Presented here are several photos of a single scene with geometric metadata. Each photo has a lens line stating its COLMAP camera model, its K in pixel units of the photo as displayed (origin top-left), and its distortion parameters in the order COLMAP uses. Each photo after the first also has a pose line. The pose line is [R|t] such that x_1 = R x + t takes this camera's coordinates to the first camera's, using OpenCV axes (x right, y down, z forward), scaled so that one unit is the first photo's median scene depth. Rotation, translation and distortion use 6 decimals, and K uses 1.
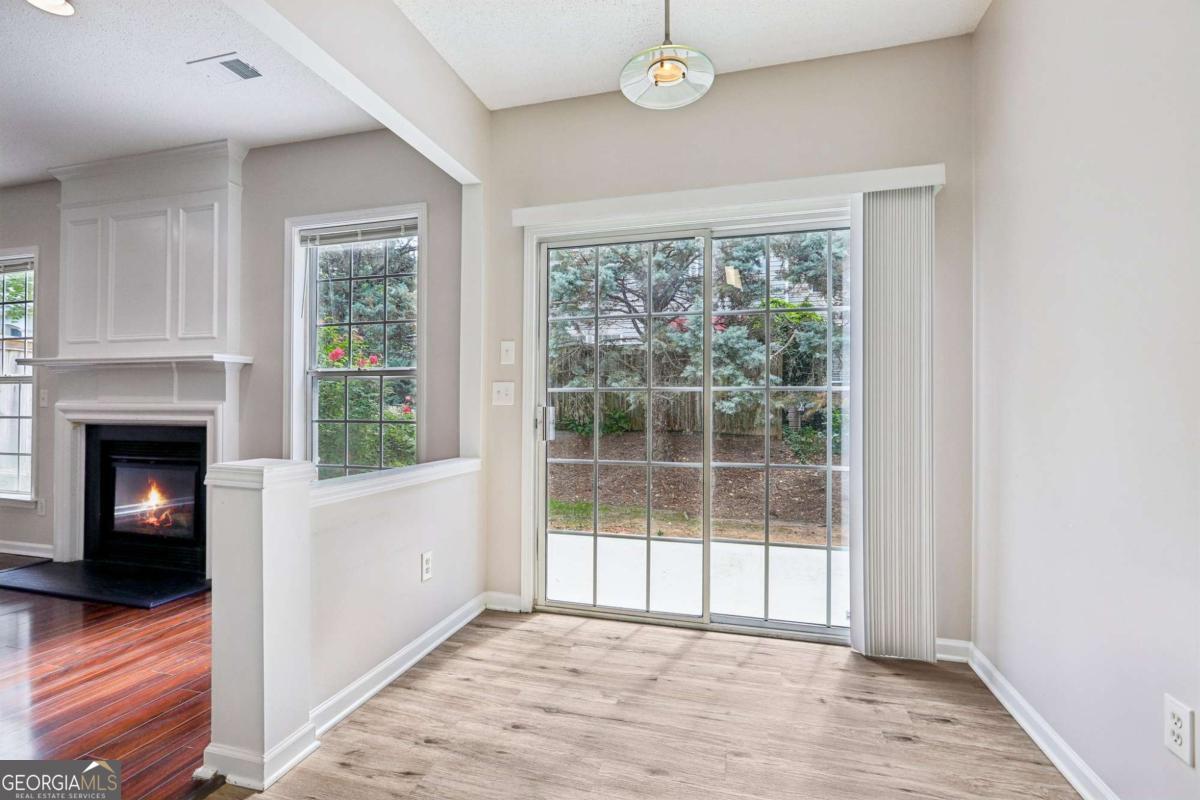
lens RADIAL K [[542.5, 0, 599.8], [0, 542.5, 404.1], [0, 0, 1]] dist [0.003294, -0.000367]
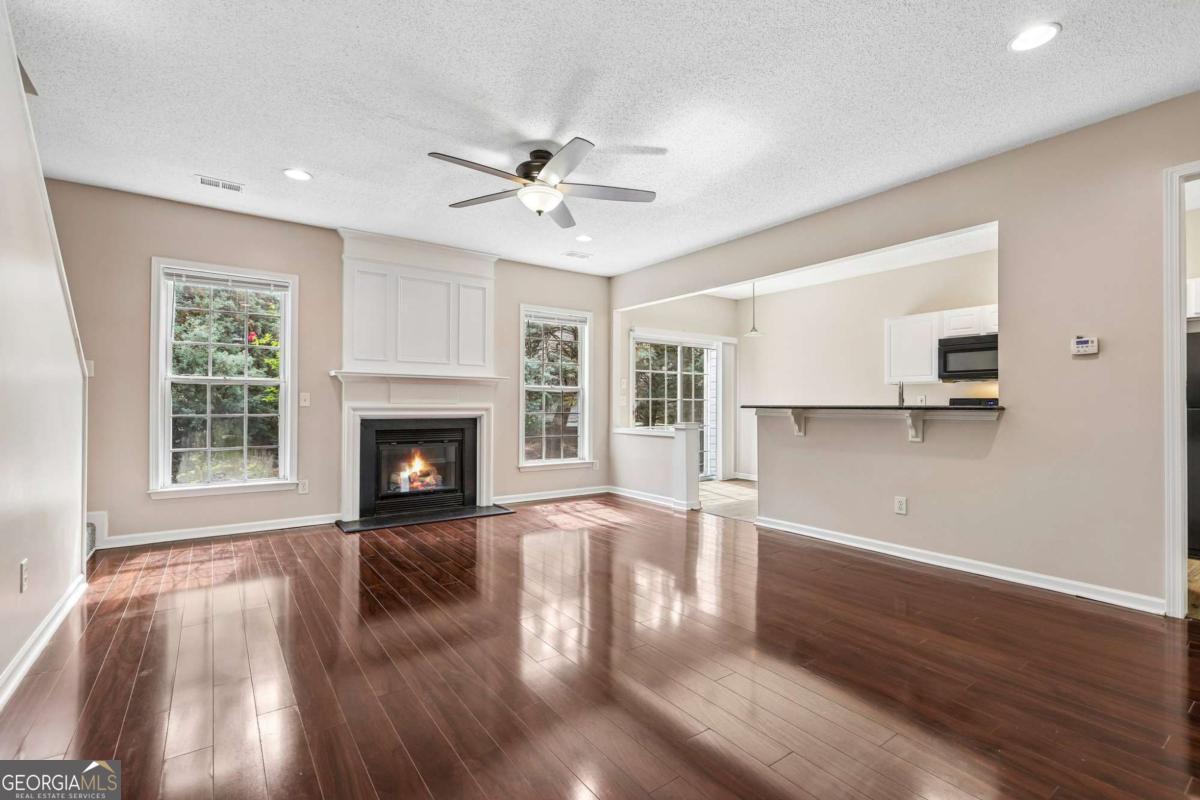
lens RADIAL K [[542.5, 0, 606.1], [0, 542.5, 402.4], [0, 0, 1]] dist [0.003294, -0.000367]
pose [[0.619463, 0.001189, 0.785025, -1.985149], [-0.008195, 0.999954, 0.004953, -0.020940], [-0.784983, -0.009501, 0.619444, -0.393823]]
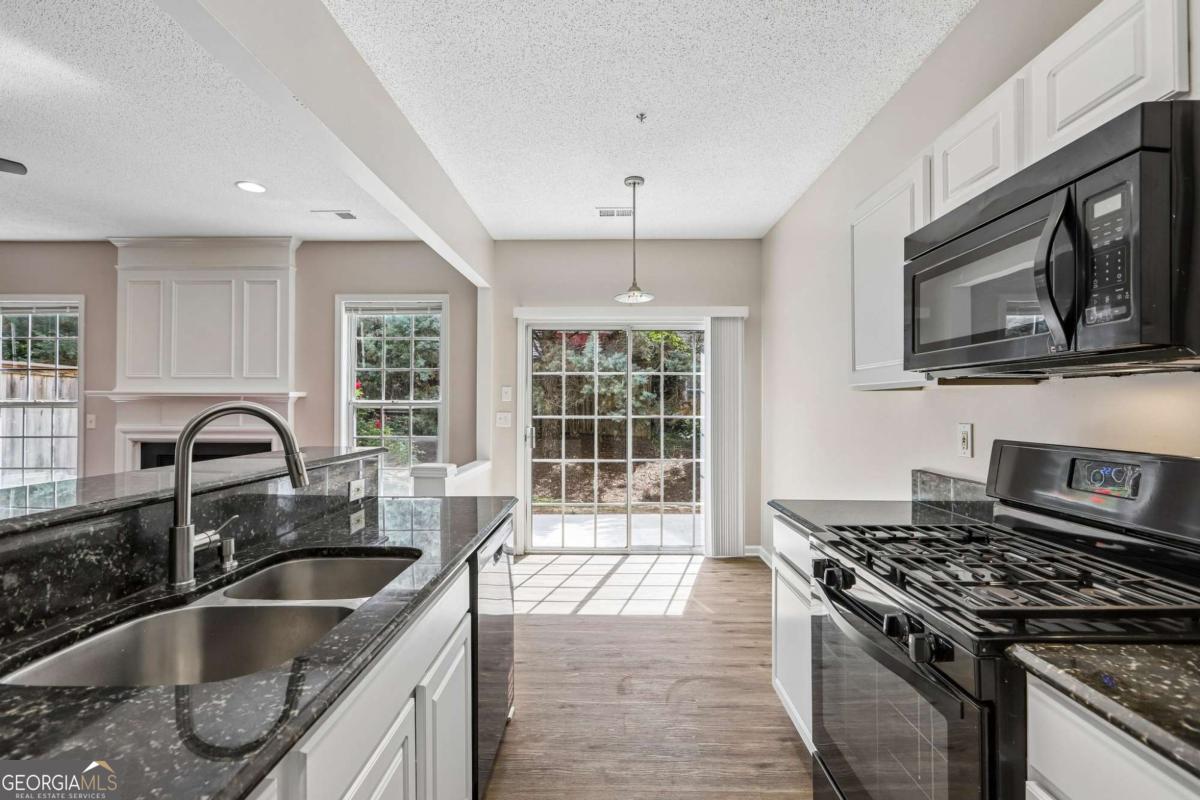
lens RADIAL K [[542.5, 0, 607.0], [0, 542.5, 408.6], [0, 0, 1]] dist [0.003294, -0.000367]
pose [[0.966413, -0.003477, 0.256972, -0.281626], [0.000764, 0.999943, 0.010656, -0.065502], [-0.256995, -0.010102, 0.966360, -0.588520]]
